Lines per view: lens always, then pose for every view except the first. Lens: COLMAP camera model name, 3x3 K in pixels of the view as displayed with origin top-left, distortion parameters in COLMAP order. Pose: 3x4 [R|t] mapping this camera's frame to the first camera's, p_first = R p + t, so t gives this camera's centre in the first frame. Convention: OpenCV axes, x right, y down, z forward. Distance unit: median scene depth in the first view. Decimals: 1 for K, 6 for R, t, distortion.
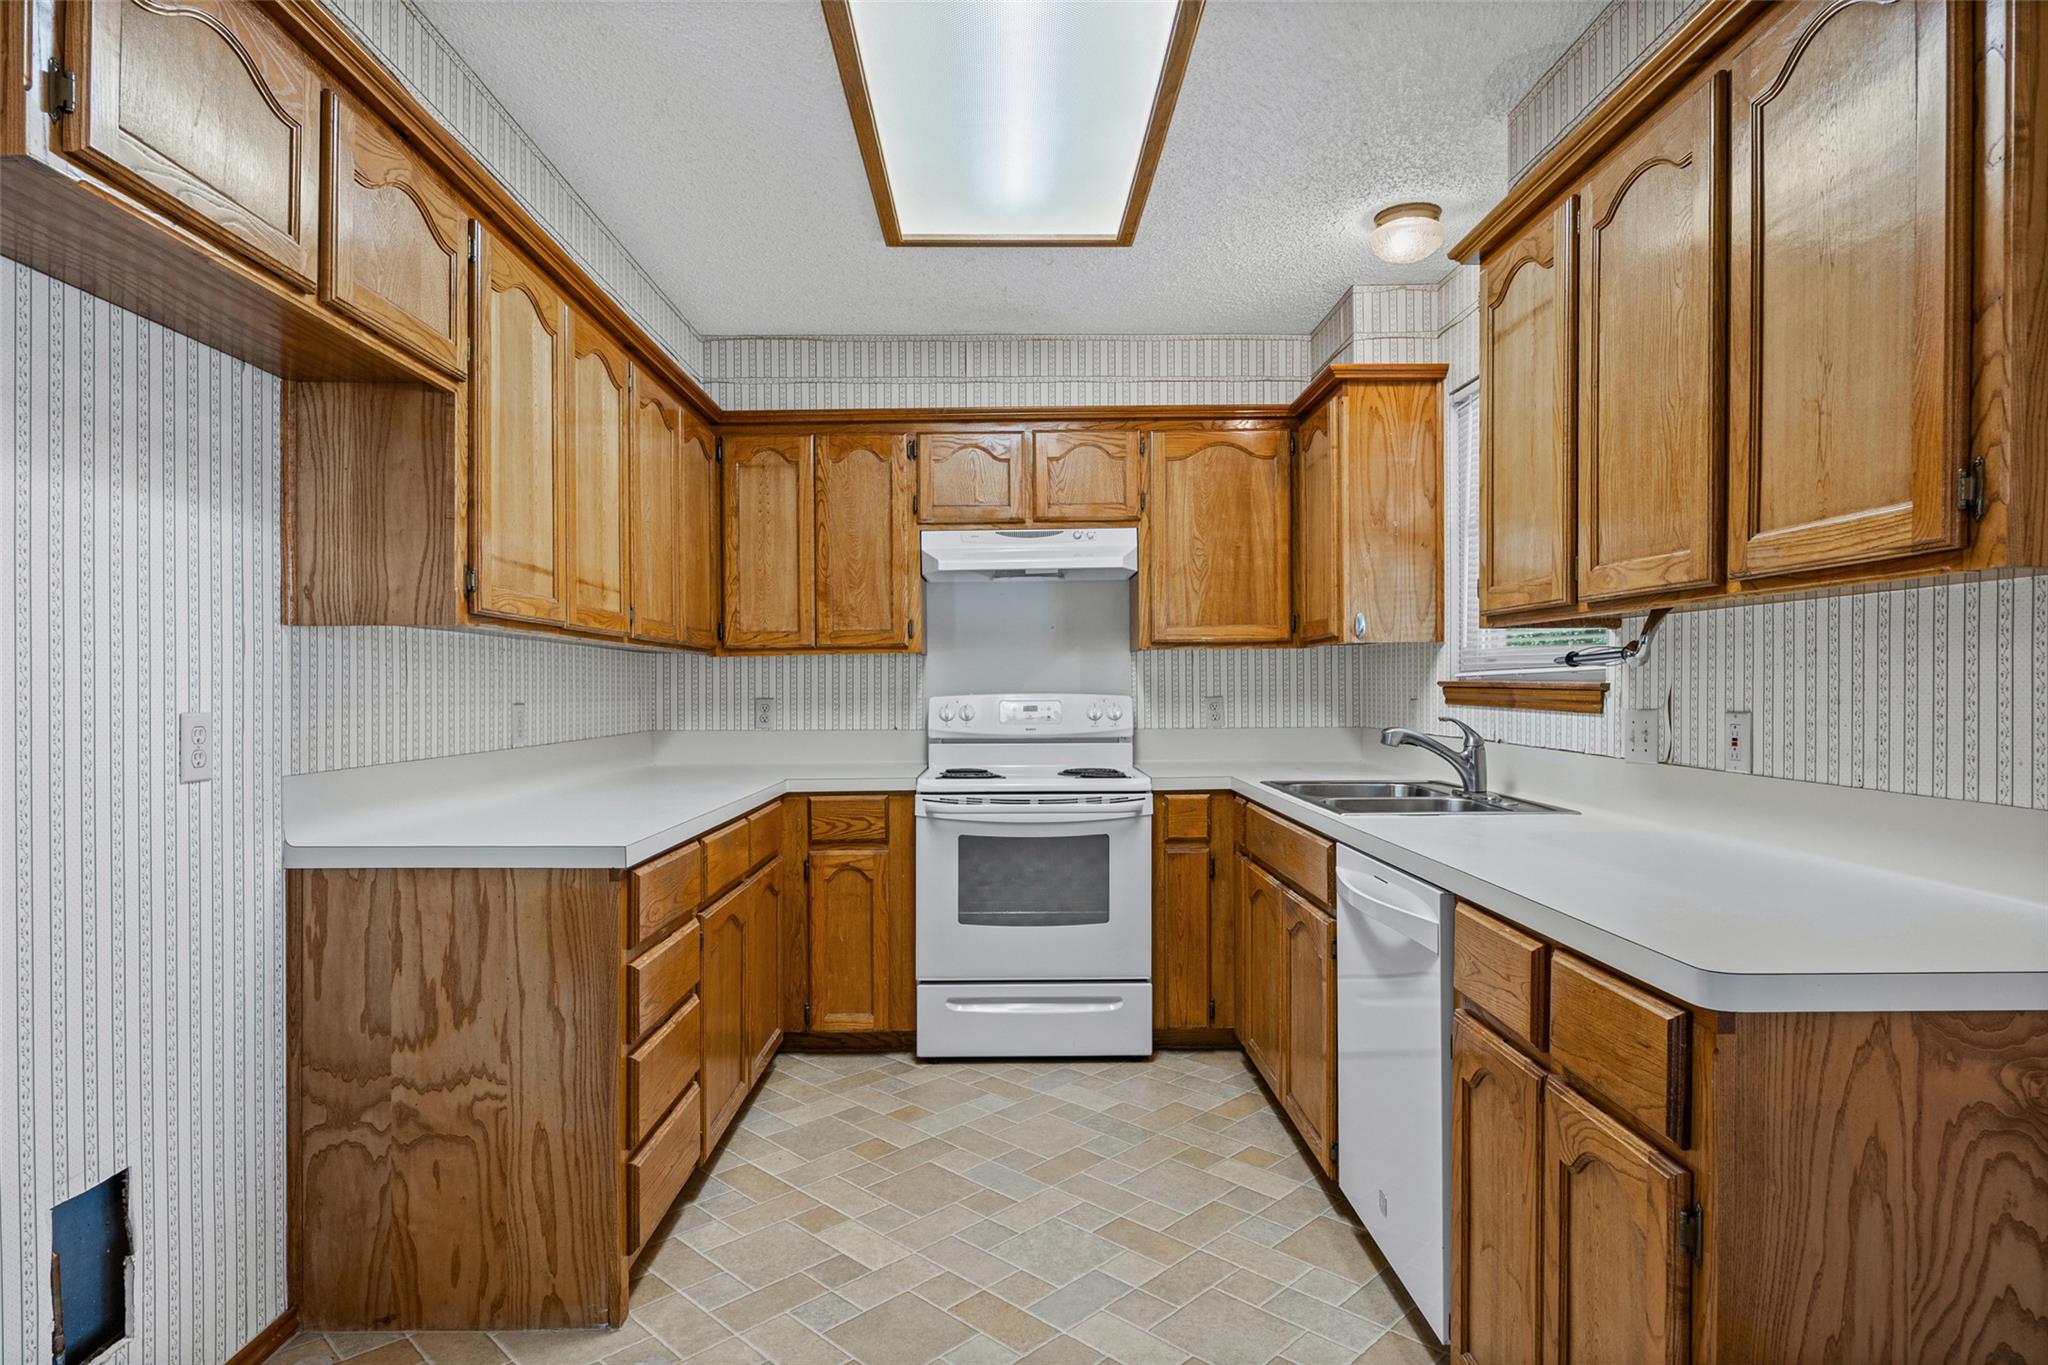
lens RADIAL K [[1127.7, 0, 1025.5], [0, 1127.7, 688.0], [0, 0, 1]] dist [0.001598, -0.003580]
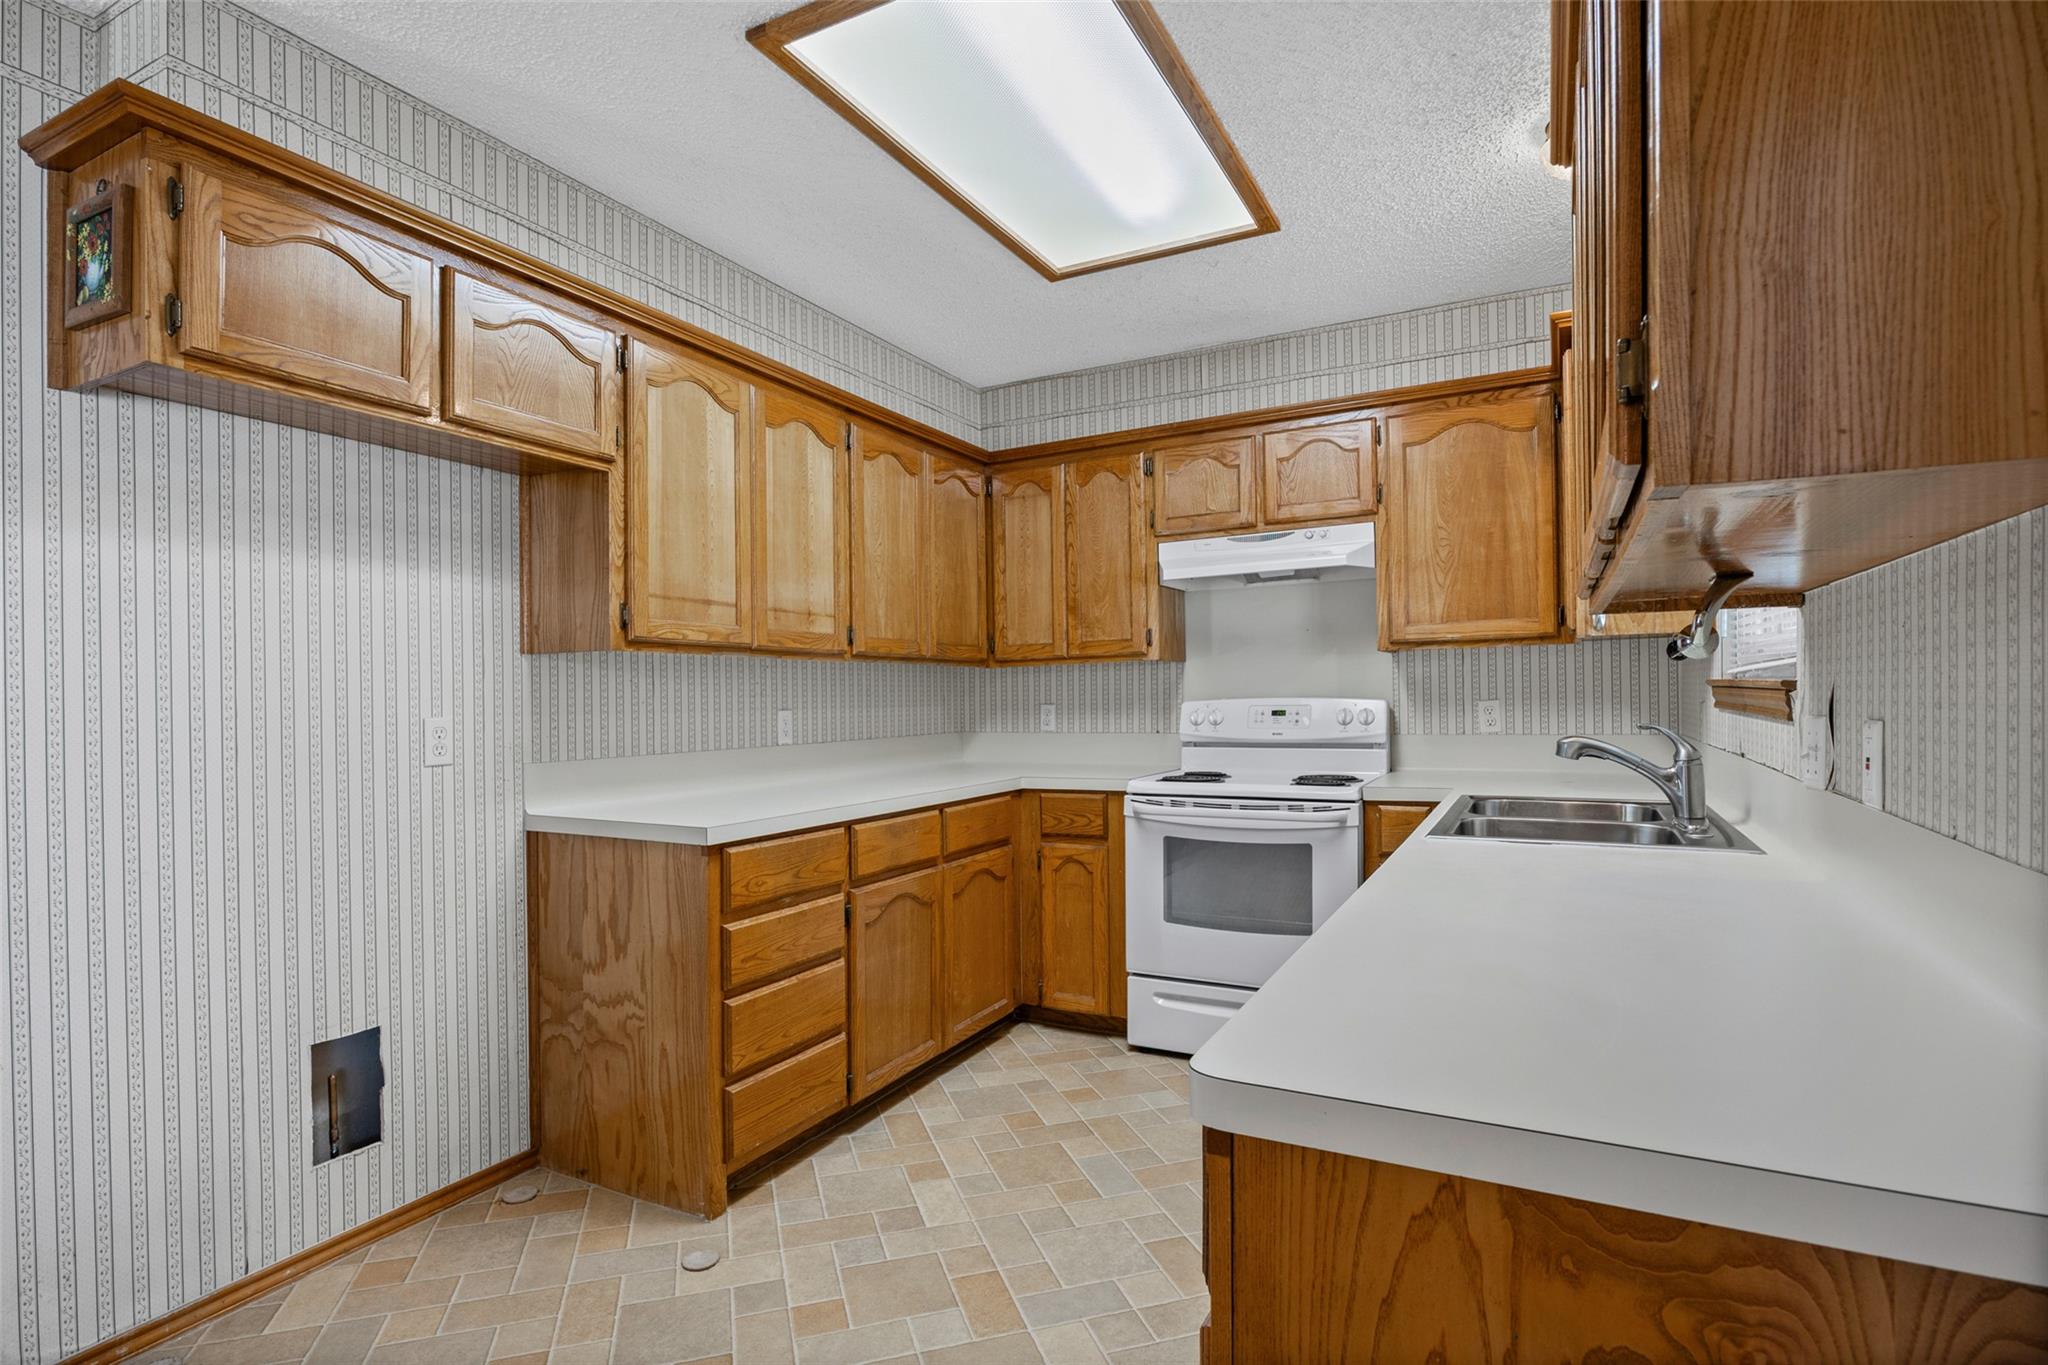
lens RADIAL K [[1024.1, 0, 1016.4], [0, 1024.1, 697.3], [0, 0, 1]] dist [-0.012682, 0.000727]
pose [[0.874687, -0.007940, -0.484622, 0.286904], [0.010036, 0.999948, 0.001730, 0.000674], [0.484583, -0.006377, 0.874722, 0.119681]]
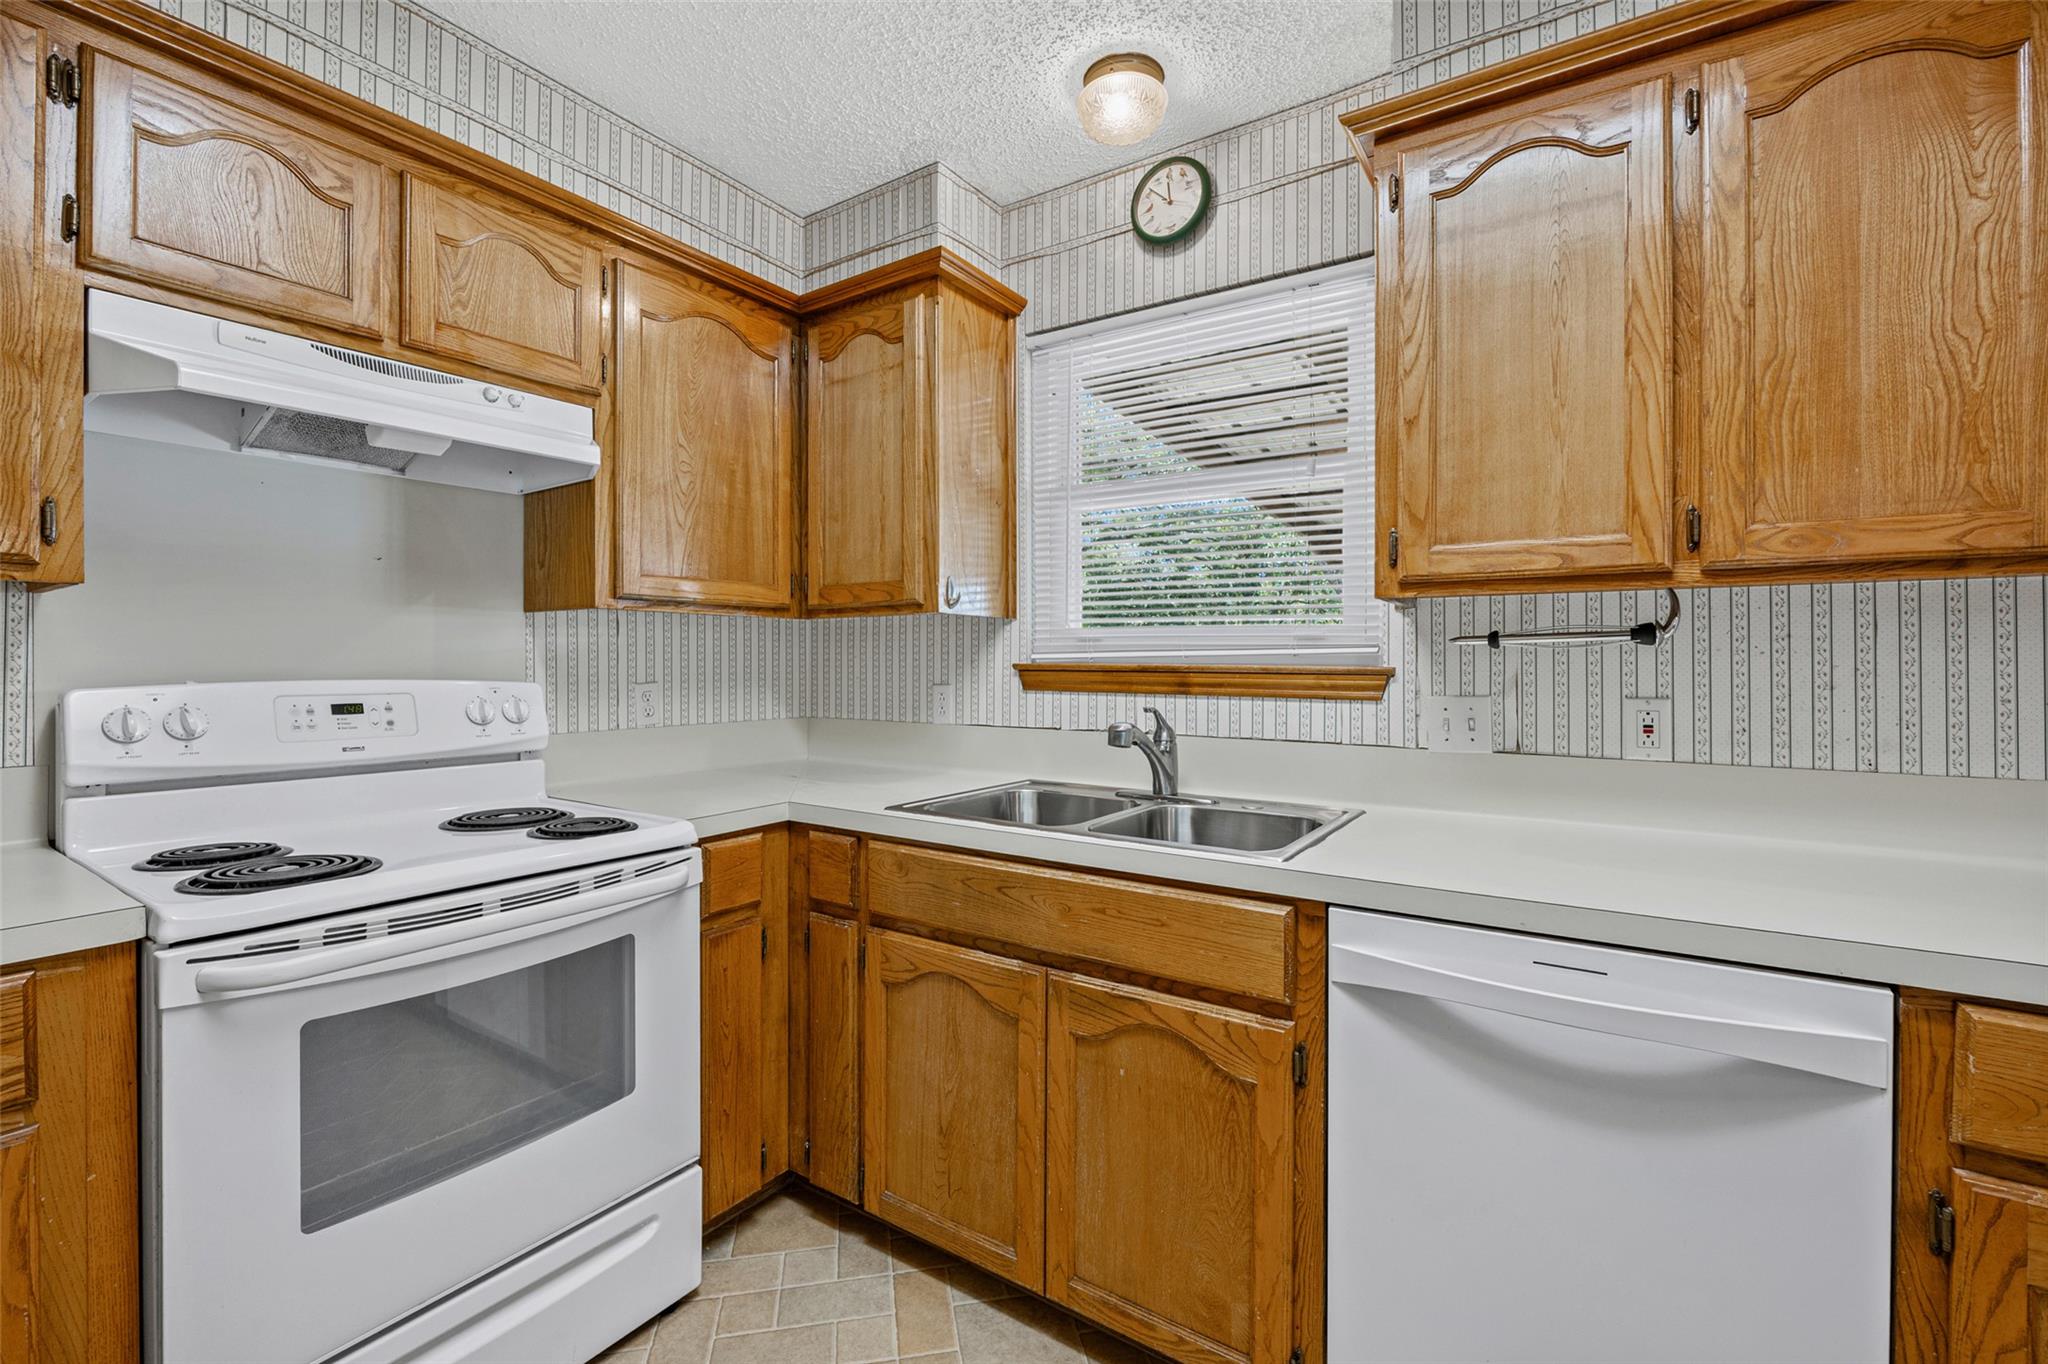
lens RADIAL K [[867.1, 0, 1022.6], [0, 867.1, 663.7], [0, 0, 1]] dist [-0.014766, 0.001207]
pose [[0.569161, 0.007762, 0.822189, -0.174074], [-0.002553, 0.999967, -0.007673, -0.000780], [-0.822222, 0.002268, 0.569162, 0.619692]]
